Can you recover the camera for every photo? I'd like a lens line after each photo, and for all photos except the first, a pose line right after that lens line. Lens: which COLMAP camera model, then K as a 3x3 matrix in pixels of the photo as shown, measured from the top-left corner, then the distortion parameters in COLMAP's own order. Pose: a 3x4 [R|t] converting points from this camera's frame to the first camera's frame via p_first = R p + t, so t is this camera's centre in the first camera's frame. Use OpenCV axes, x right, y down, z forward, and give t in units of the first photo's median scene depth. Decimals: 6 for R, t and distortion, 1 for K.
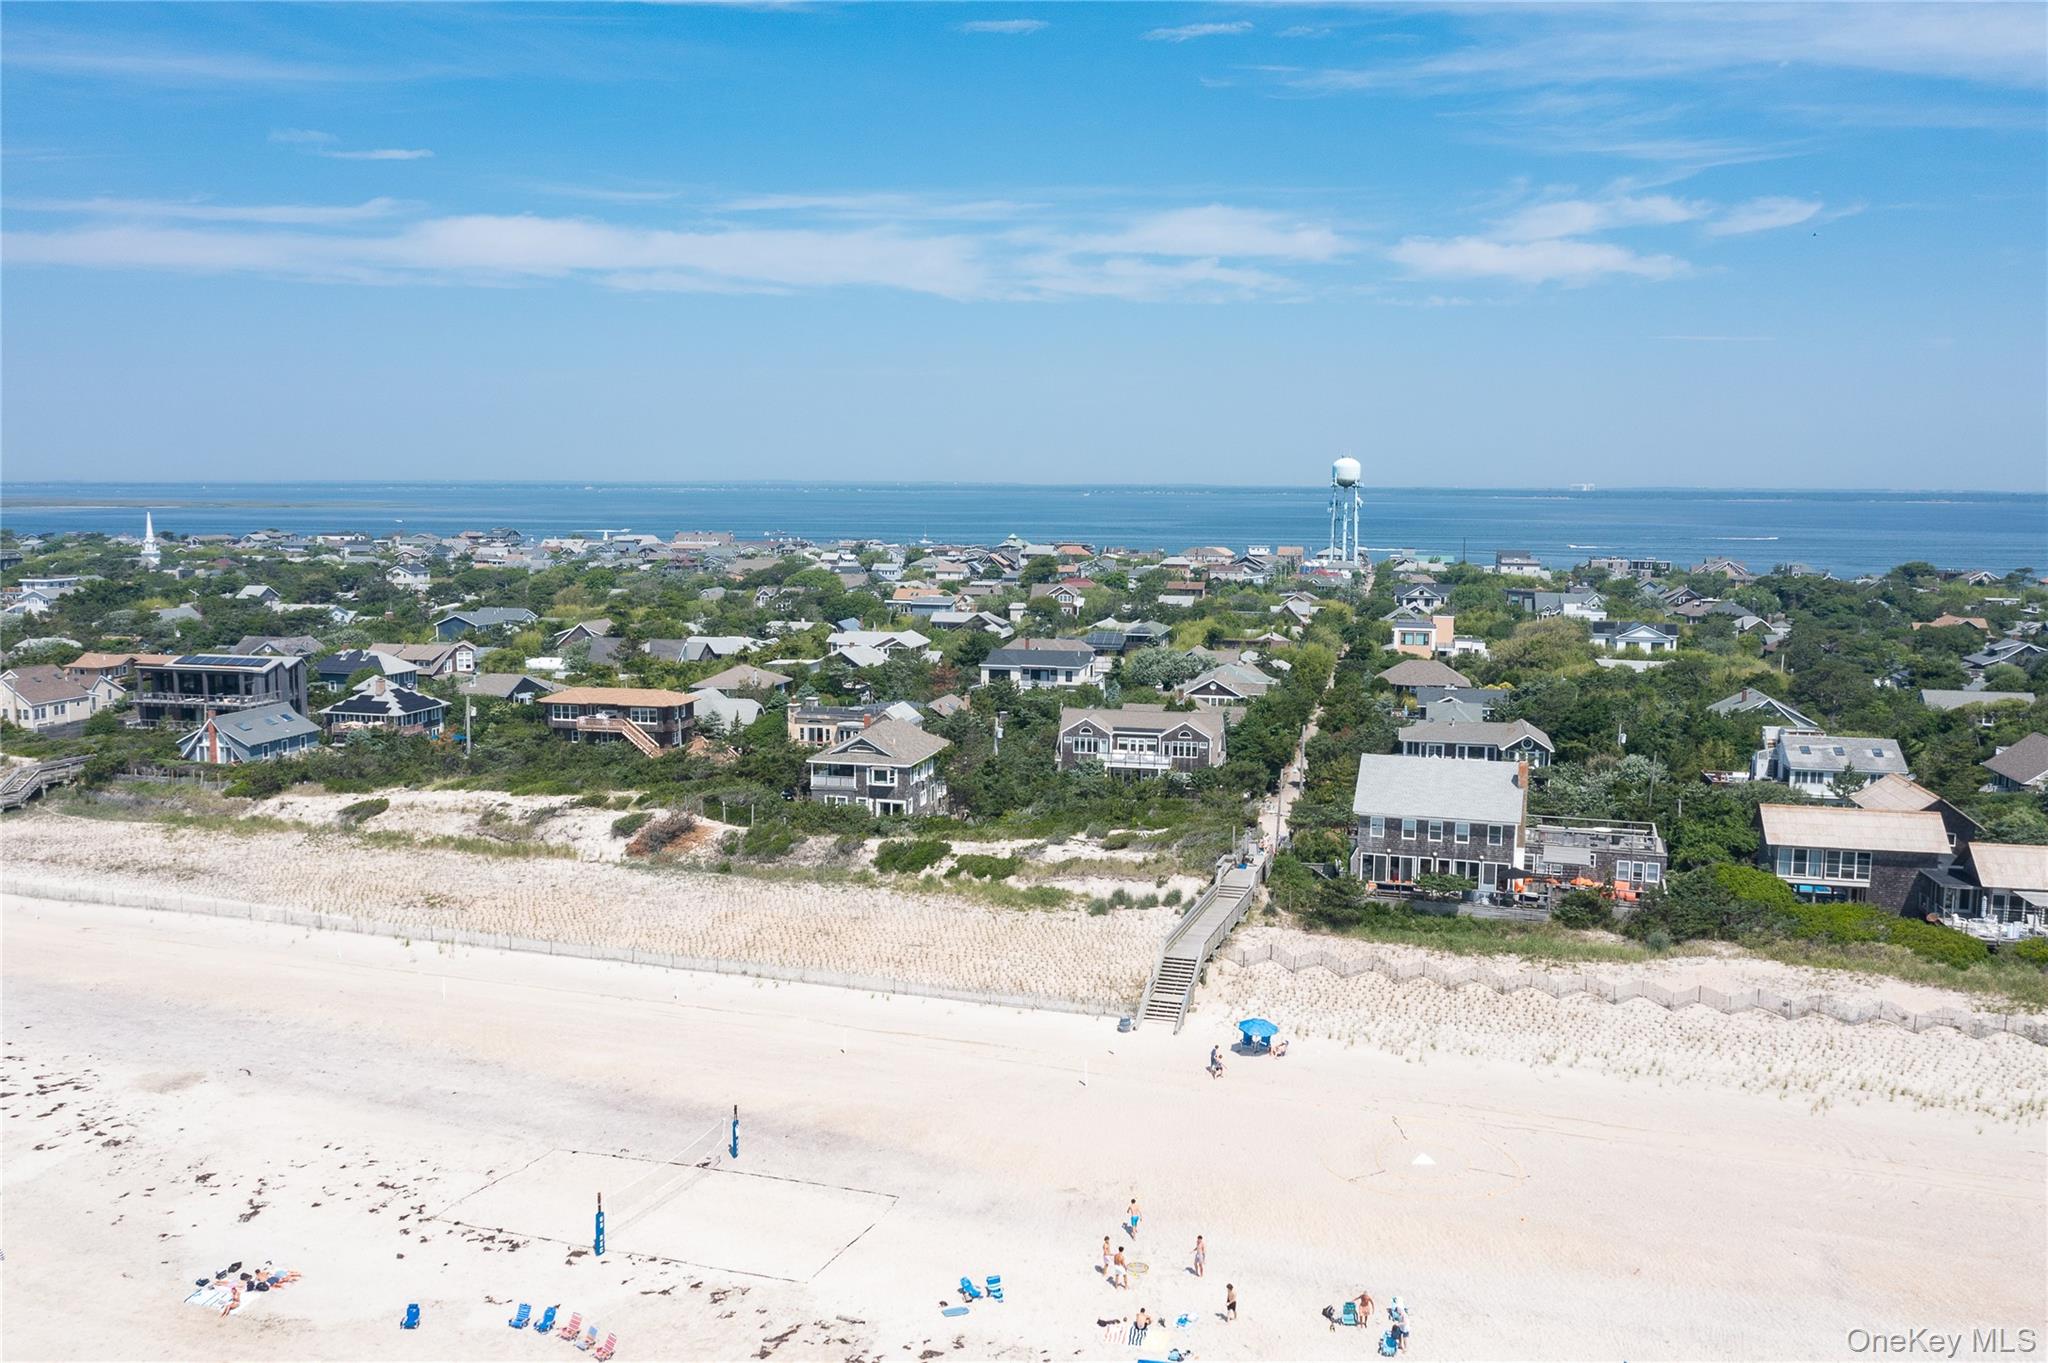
lens RADIAL K [[1685.6, 0, 1019.7], [0, 1685.6, 689.5], [0, 0, 1]] dist [-0.013247, 0.035759]
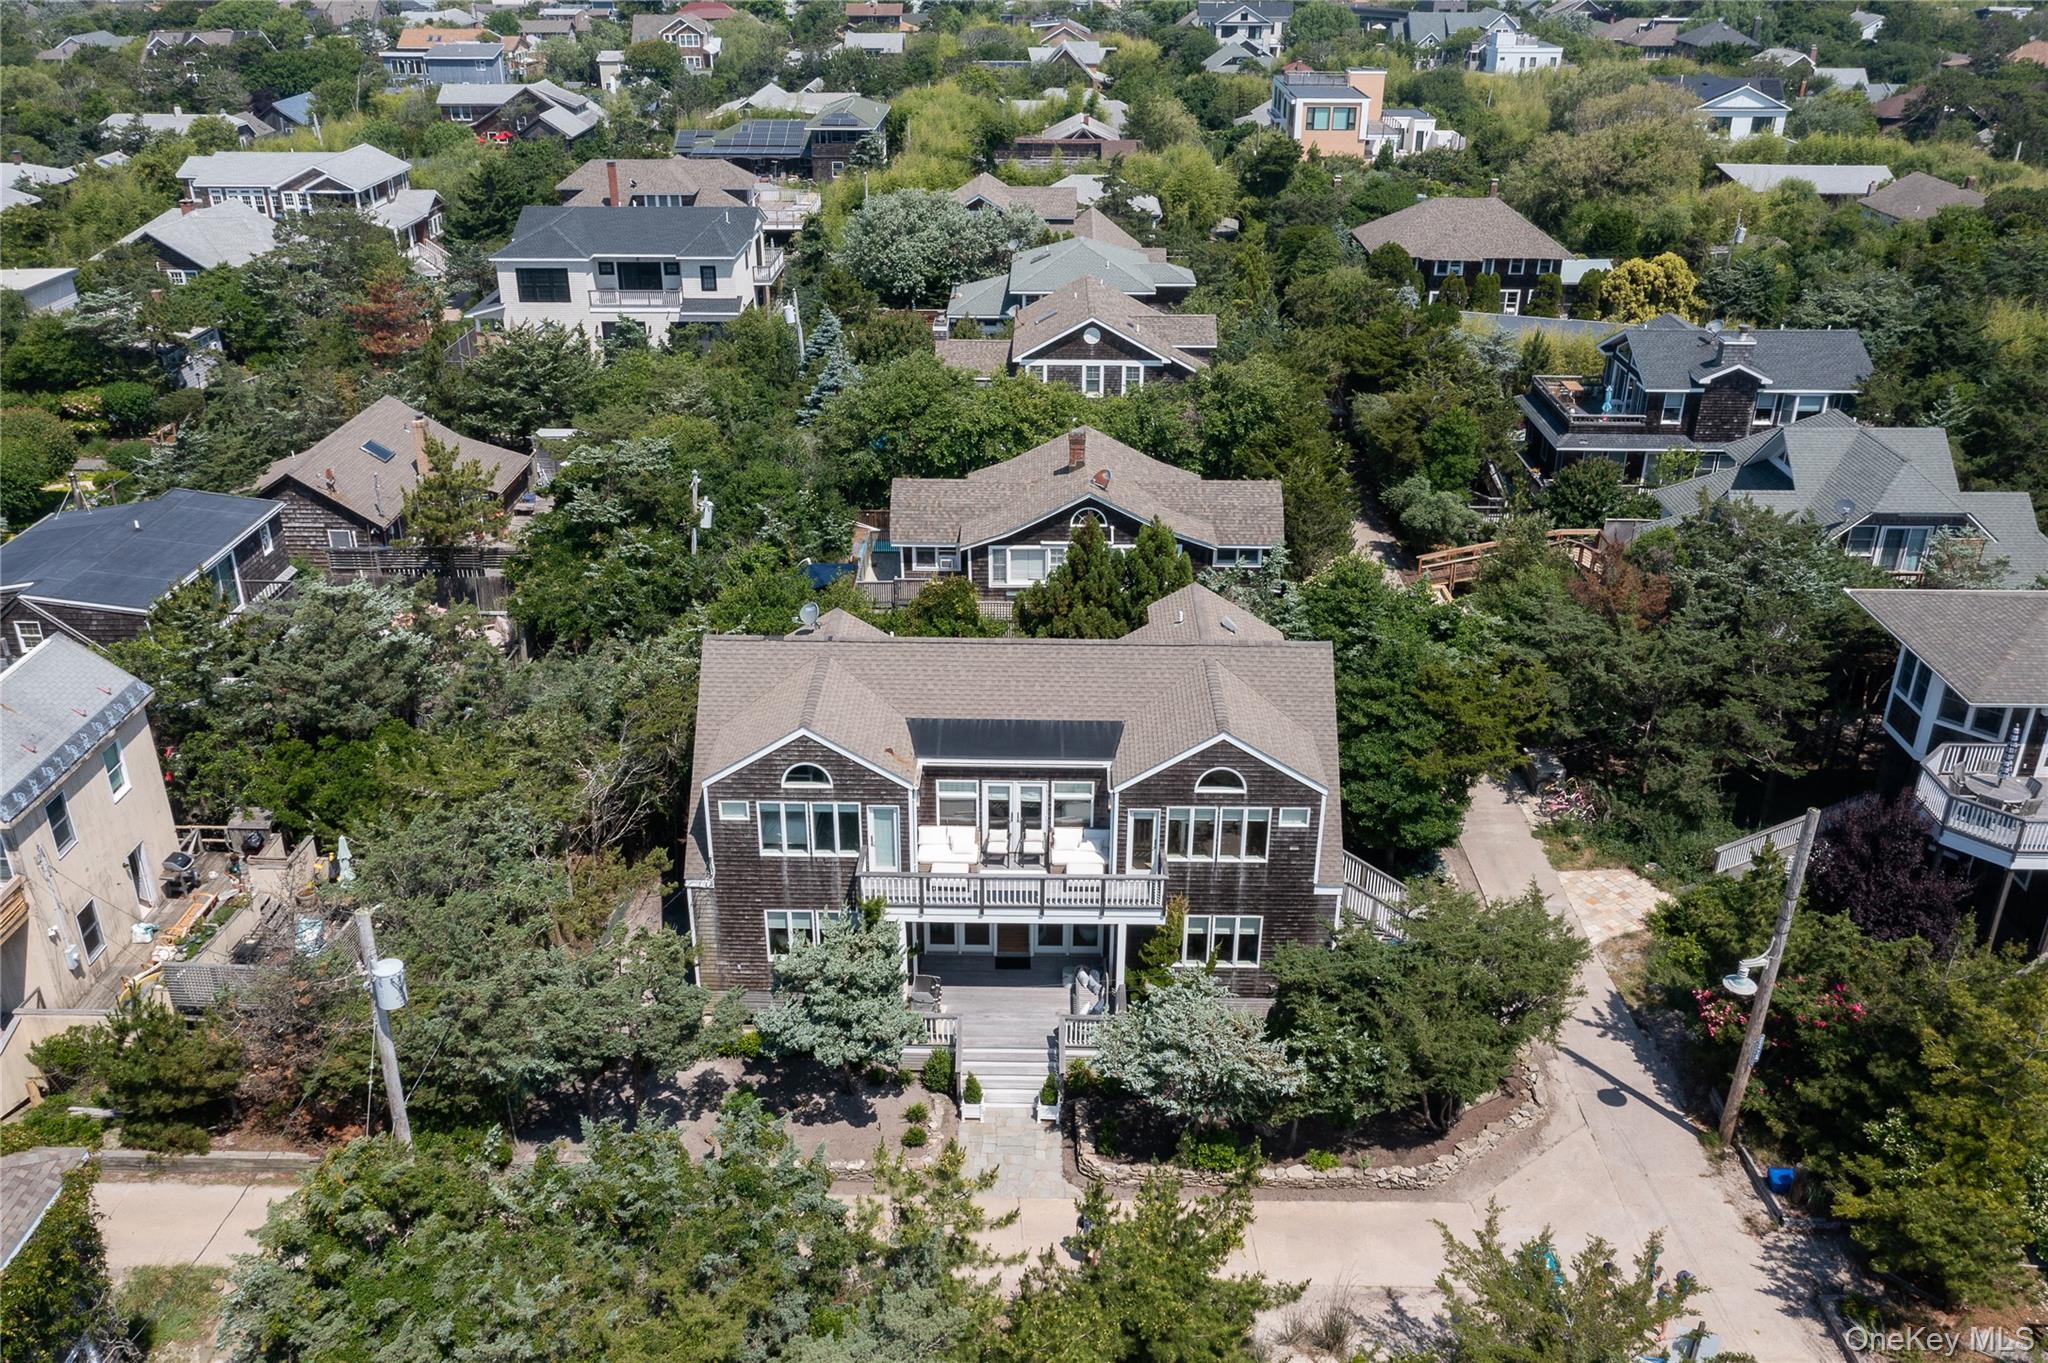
lens RADIAL K [[1685.6, 0, 1019.7], [0, 1685.6, 689.5], [0, 0, 1]] dist [-0.013247, 0.035759]
pose [[0.978915, -0.095557, 0.180539, 0.019070], [0.031707, 0.944203, 0.327835, -0.046529], [-0.201792, -0.315198, 0.927324, 0.551510]]
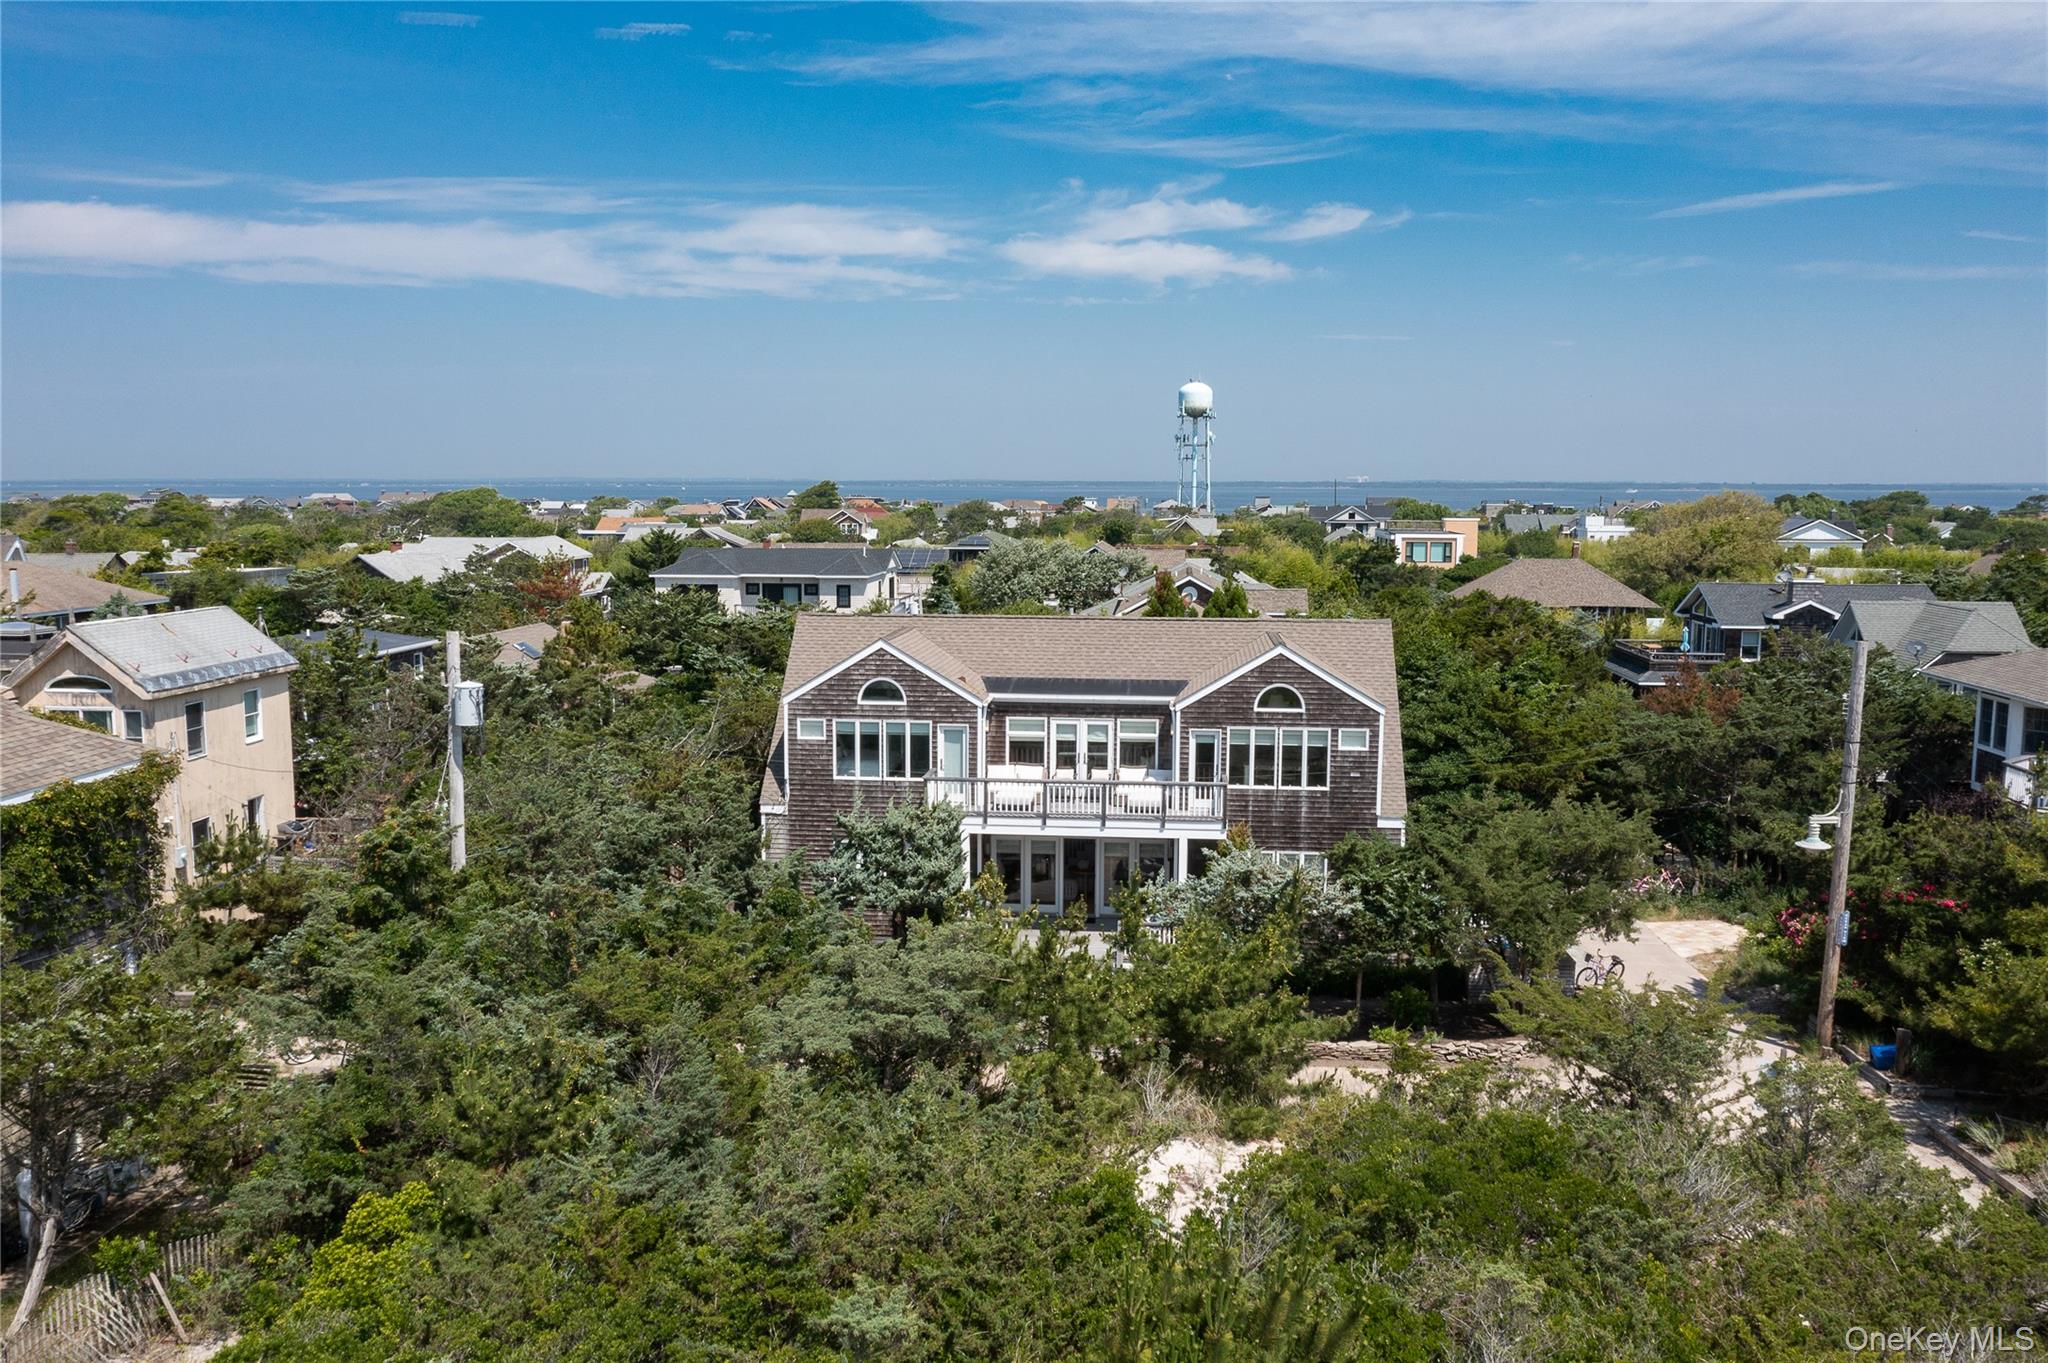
lens RADIAL K [[1655.5, 0, 1018.0], [0, 1655.5, 675.1], [0, 0, 1]] dist [-0.018864, 0.046910]
pose [[0.992522, -0.018001, 0.120731, 0.021064], [0.018565, 0.999821, -0.003551, 0.016404], [-0.120646, 0.005766, 0.992679, 0.534657]]
